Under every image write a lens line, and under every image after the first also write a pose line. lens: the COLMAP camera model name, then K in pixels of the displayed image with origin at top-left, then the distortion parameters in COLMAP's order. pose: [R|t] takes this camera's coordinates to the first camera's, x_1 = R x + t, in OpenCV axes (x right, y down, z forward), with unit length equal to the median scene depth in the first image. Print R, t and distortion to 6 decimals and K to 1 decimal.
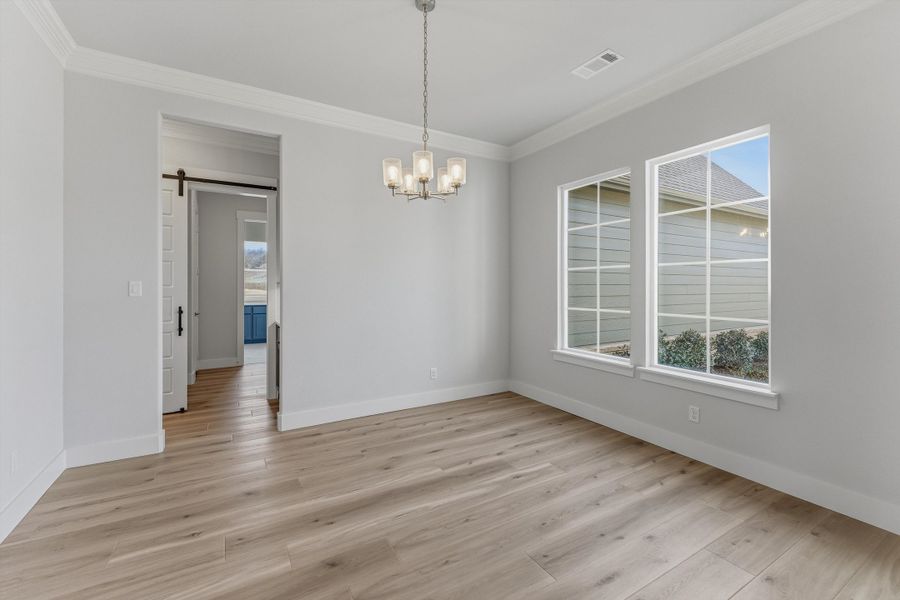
lens RADIAL K [[386.7, 0, 449.5], [0, 386.7, 287.2], [0, 0, 1]] dist [0.007676, -0.000649]
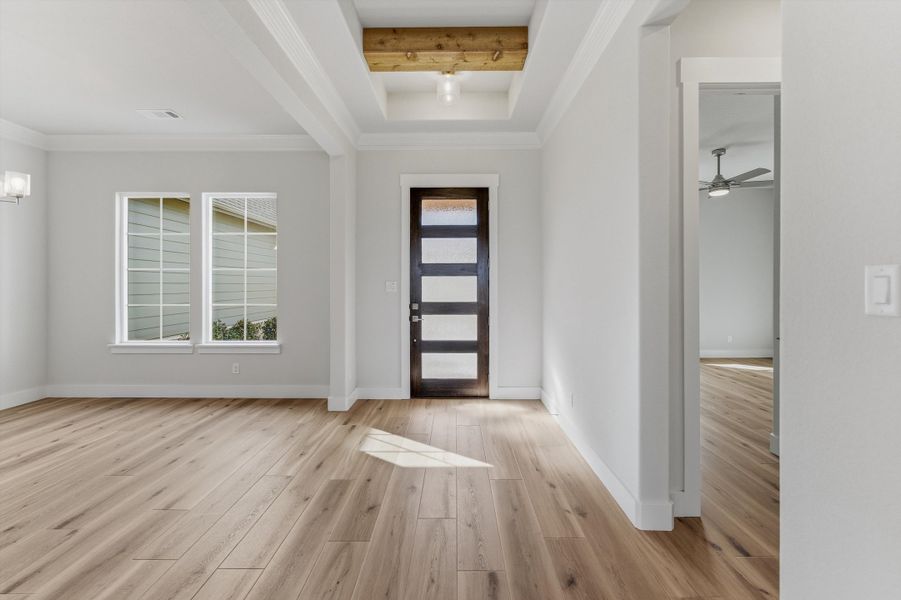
lens RADIAL K [[387.1, 0, 451.6], [0, 387.1, 285.4], [0, 0, 1]] dist [0.007676, -0.000649]
pose [[0.517555, 0.000374, 0.855650, -0.202118], [0.000796, 0.999999, -0.000919, 0.002661], [-0.855650, 0.001156, 0.517554, -0.442051]]
